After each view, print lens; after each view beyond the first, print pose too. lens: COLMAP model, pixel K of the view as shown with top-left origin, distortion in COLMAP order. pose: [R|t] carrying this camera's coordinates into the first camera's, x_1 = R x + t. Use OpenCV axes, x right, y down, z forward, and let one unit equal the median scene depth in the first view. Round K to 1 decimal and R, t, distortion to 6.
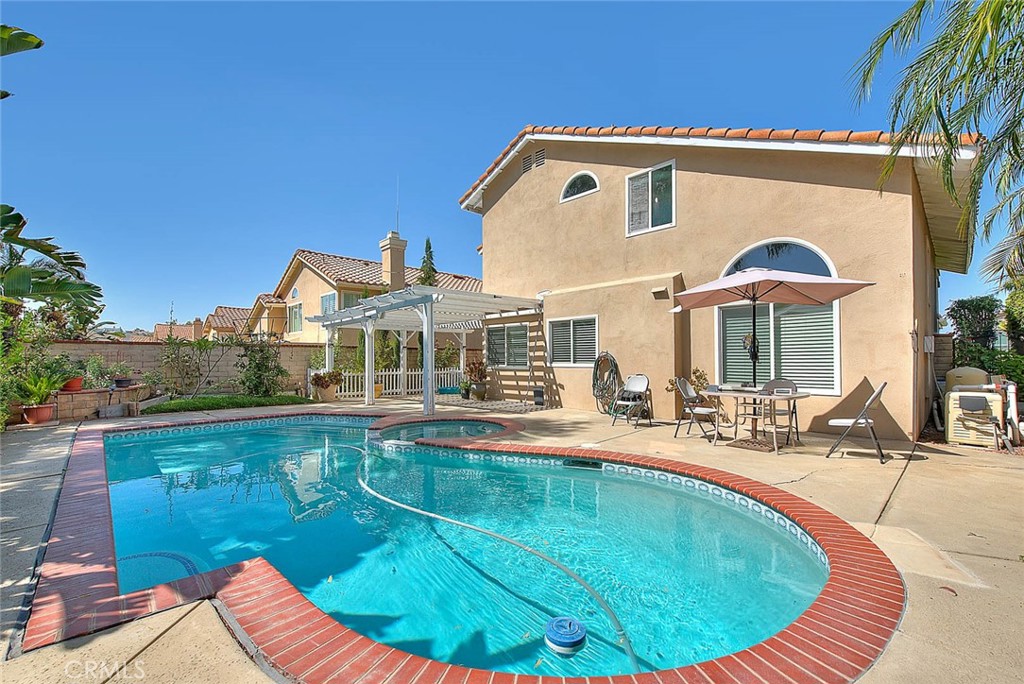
lens RADIAL K [[429.1, 0, 512.6], [0, 429.1, 356.7], [0, 0, 1]] dist [-0.000303, -0.000067]
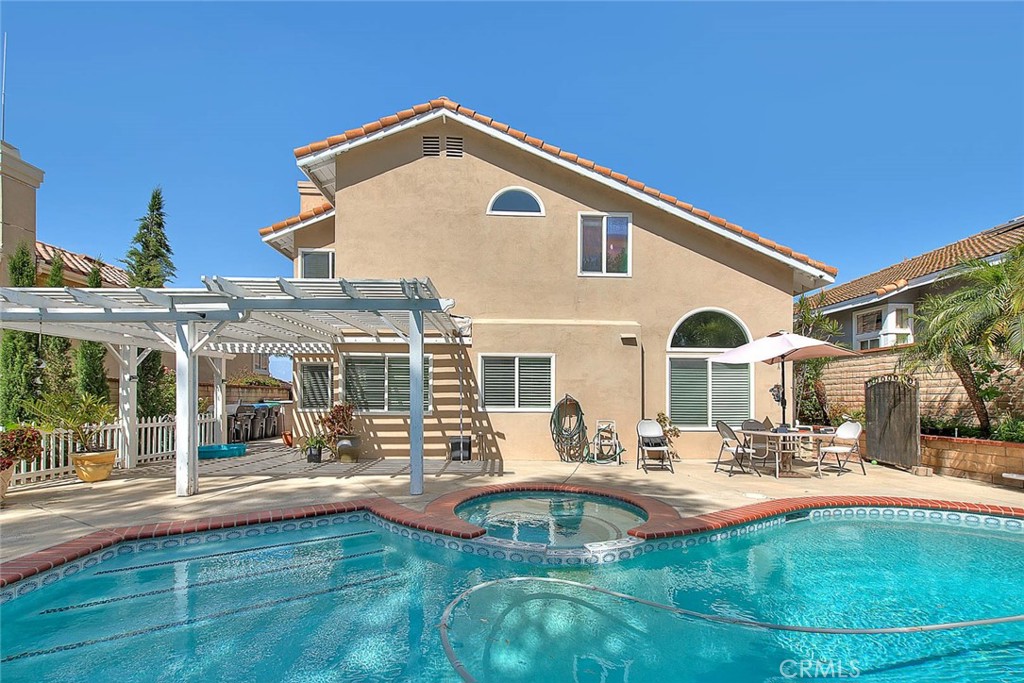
lens RADIAL K [[420.1, 0, 513.2], [0, 420.1, 402.0], [0, 0, 1]] dist [-0.002146, -0.000254]
pose [[0.657360, 0.005645, 0.753556, -0.479290], [-0.011798, 0.999926, 0.002802, 0.001891], [-0.753484, -0.010732, 0.657378, 0.438915]]
